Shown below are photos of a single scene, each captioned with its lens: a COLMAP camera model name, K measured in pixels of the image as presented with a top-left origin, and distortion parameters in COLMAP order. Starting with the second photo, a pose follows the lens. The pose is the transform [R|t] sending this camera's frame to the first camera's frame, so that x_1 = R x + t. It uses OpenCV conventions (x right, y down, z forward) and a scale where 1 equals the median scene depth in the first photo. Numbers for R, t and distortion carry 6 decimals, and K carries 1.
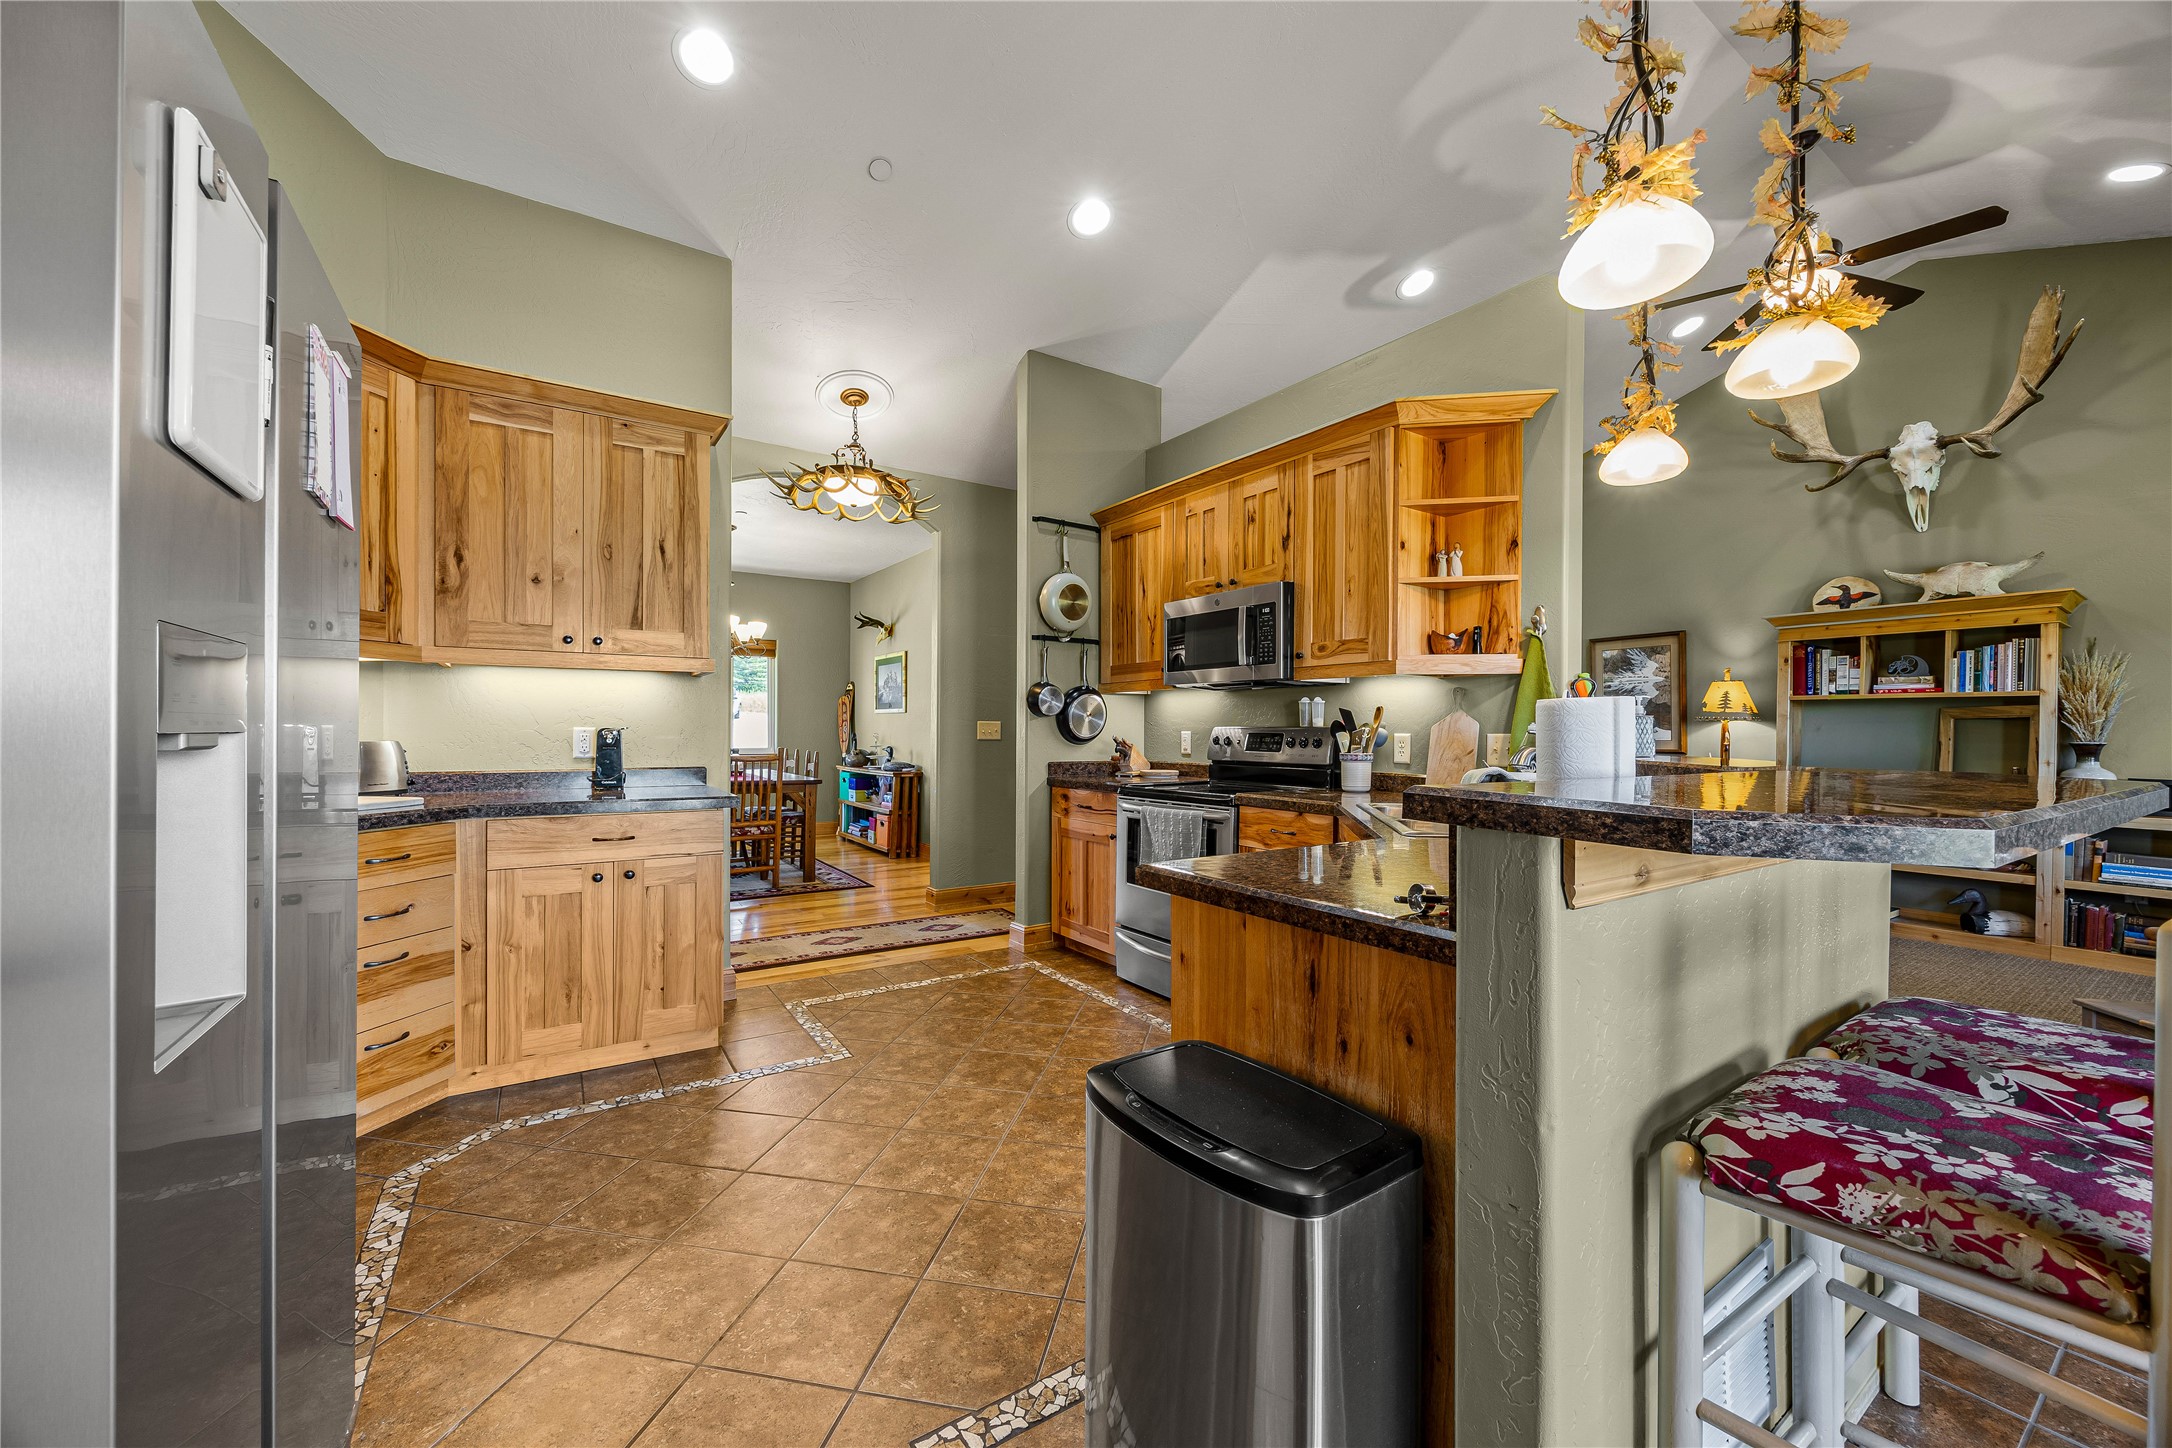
lens RADIAL K [[835.3, 0, 1078.4], [0, 835.3, 716.1], [0, 0, 1]] dist [0.000253, 0.000421]
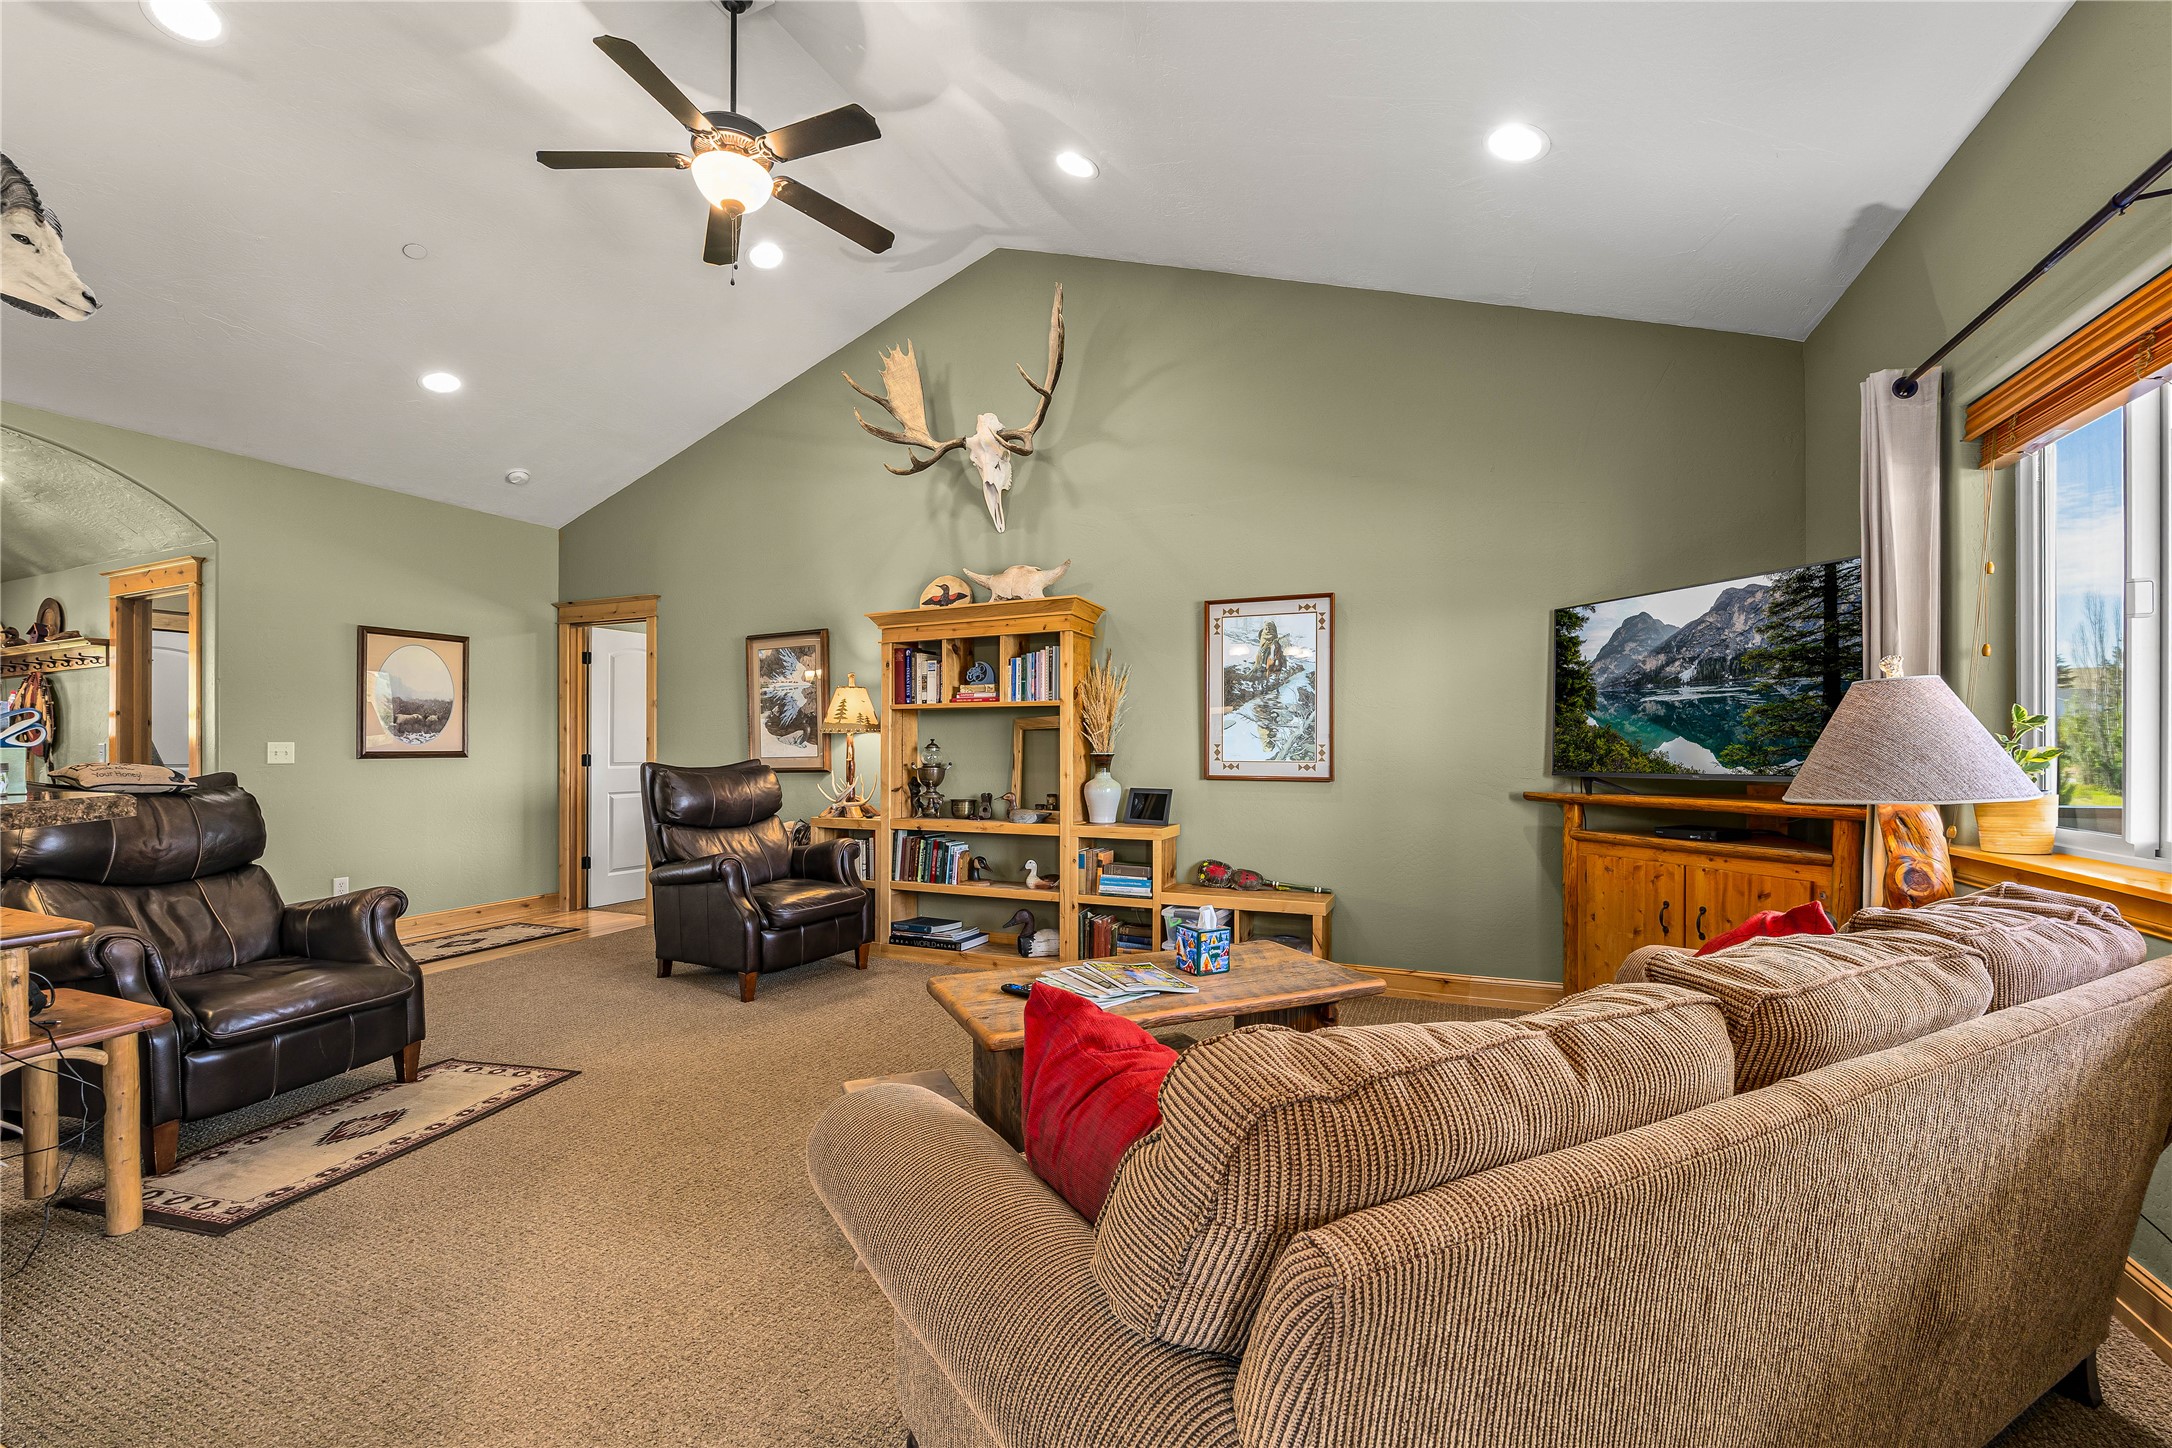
lens RADIAL K [[890.8, 0, 1083.5], [0, 890.8, 718.2], [0, 0, 1]] dist [-0.002510, -0.000419]
pose [[0.843181, 0.003329, 0.537619, 0.555173], [0.004995, 0.999889, -0.014026, 0.004548], [-0.537606, 0.014512, 0.843071, 0.104478]]
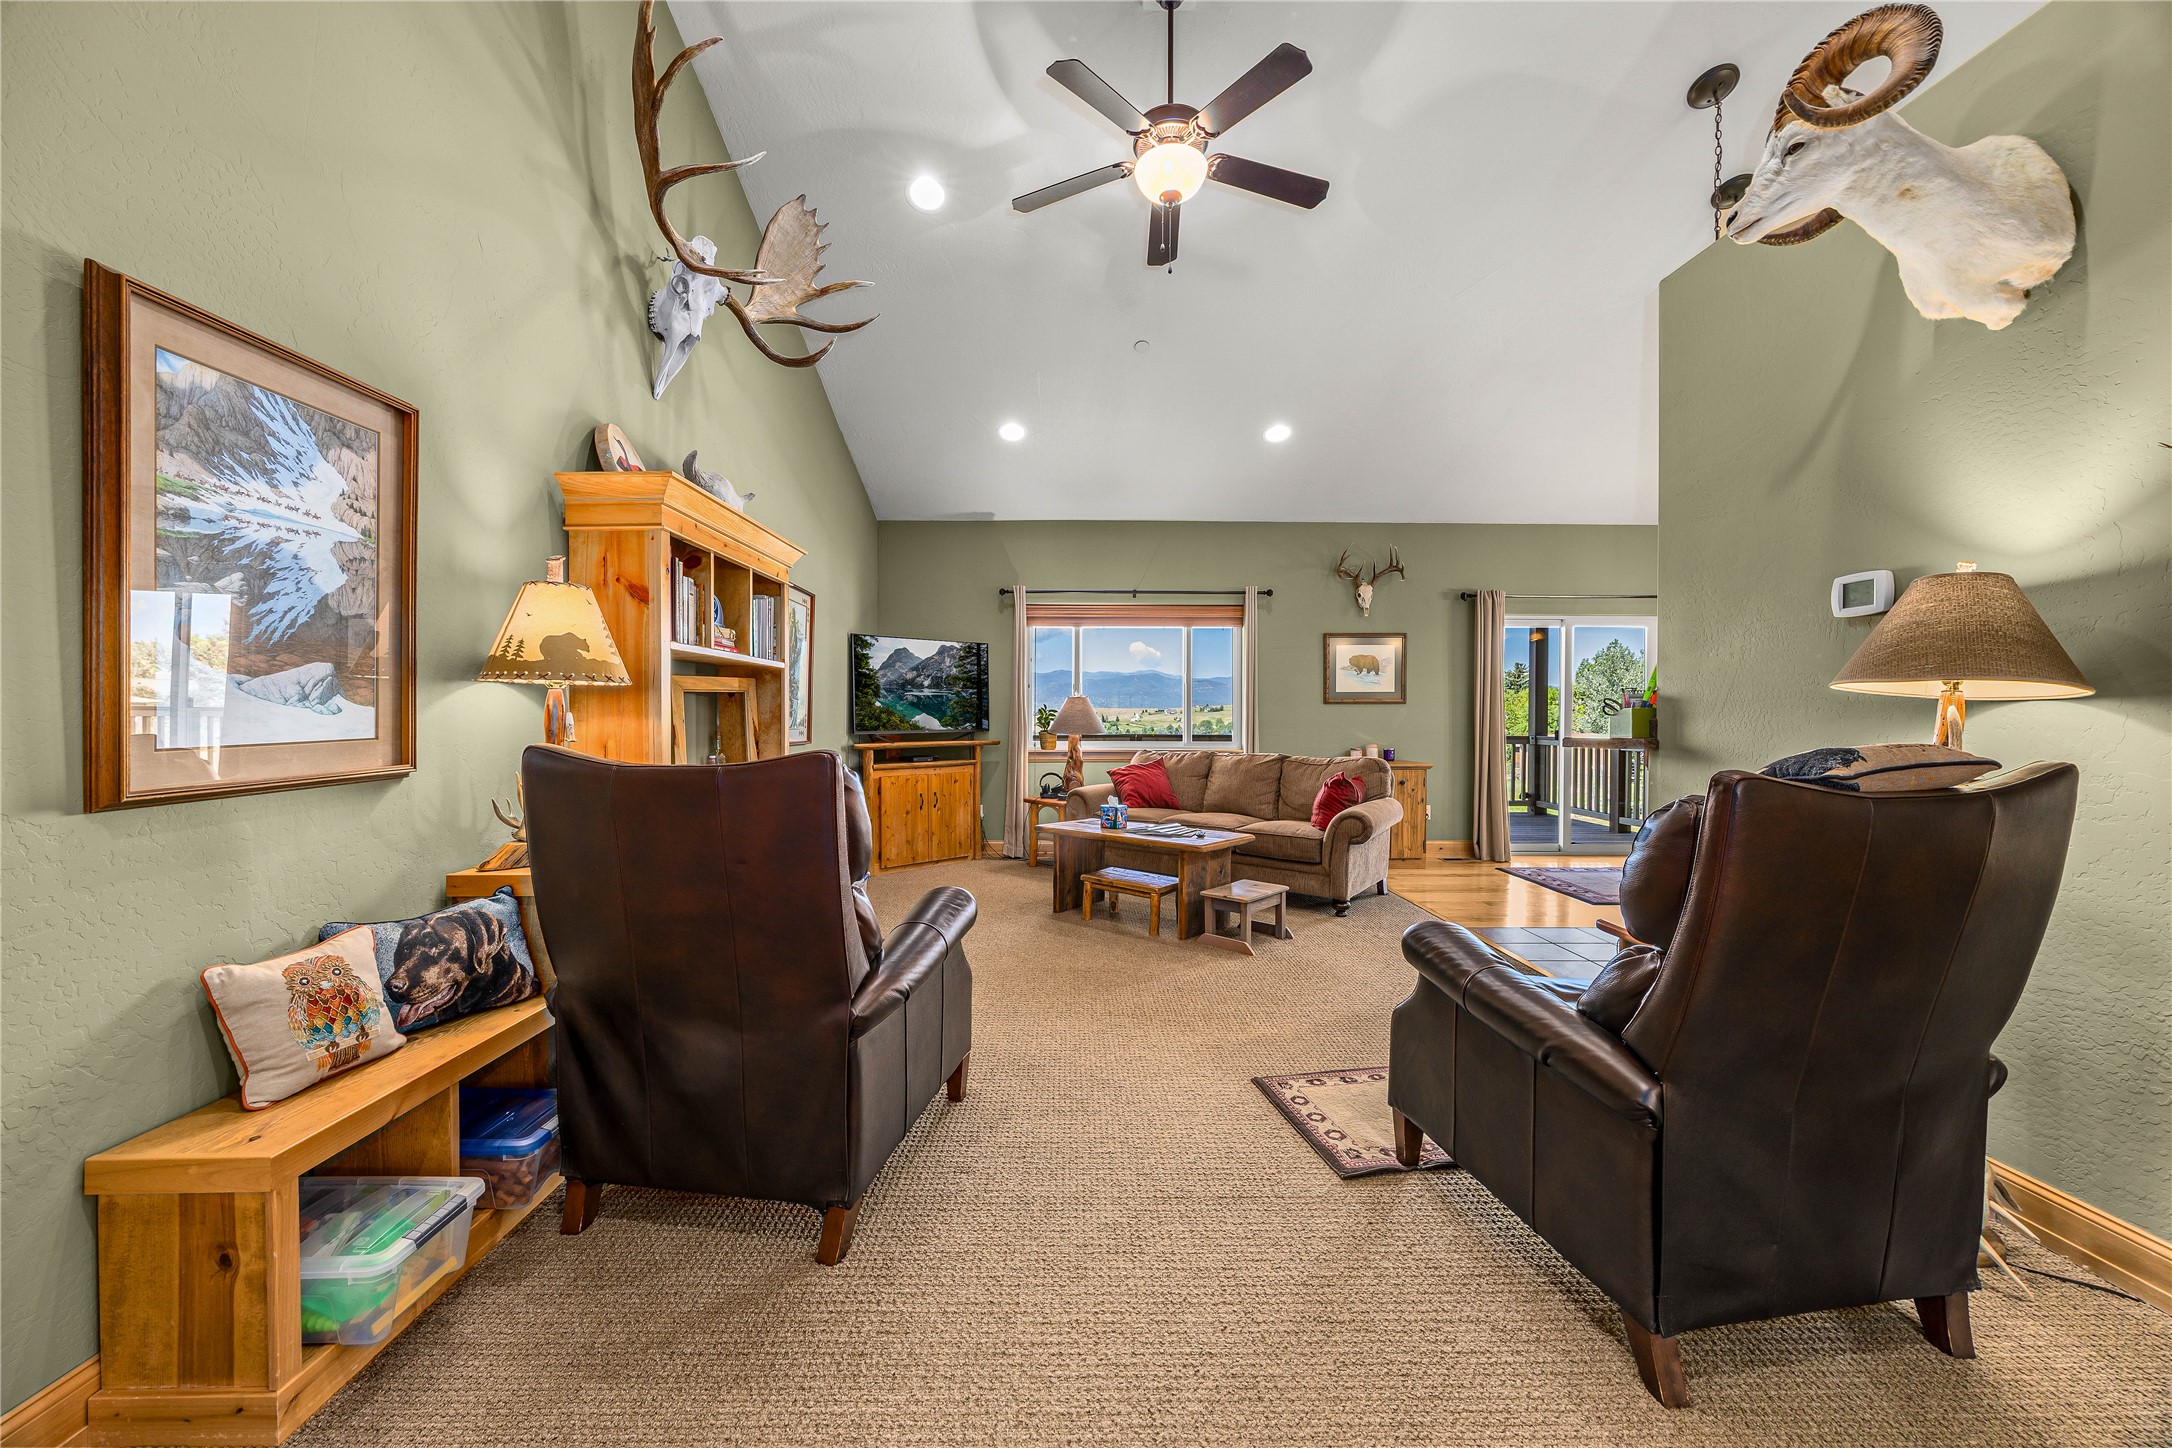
lens RADIAL K [[835.3, 0, 1078.4], [0, 835.3, 716.1], [0, 0, 1]] dist [0.000253, 0.000421]
pose [[-0.834837, 0.000620, 0.550497, 0.392608], [-0.005681, 0.999936, -0.009740, 0.027432], [-0.550468, -0.011259, -0.834780, 1.376186]]
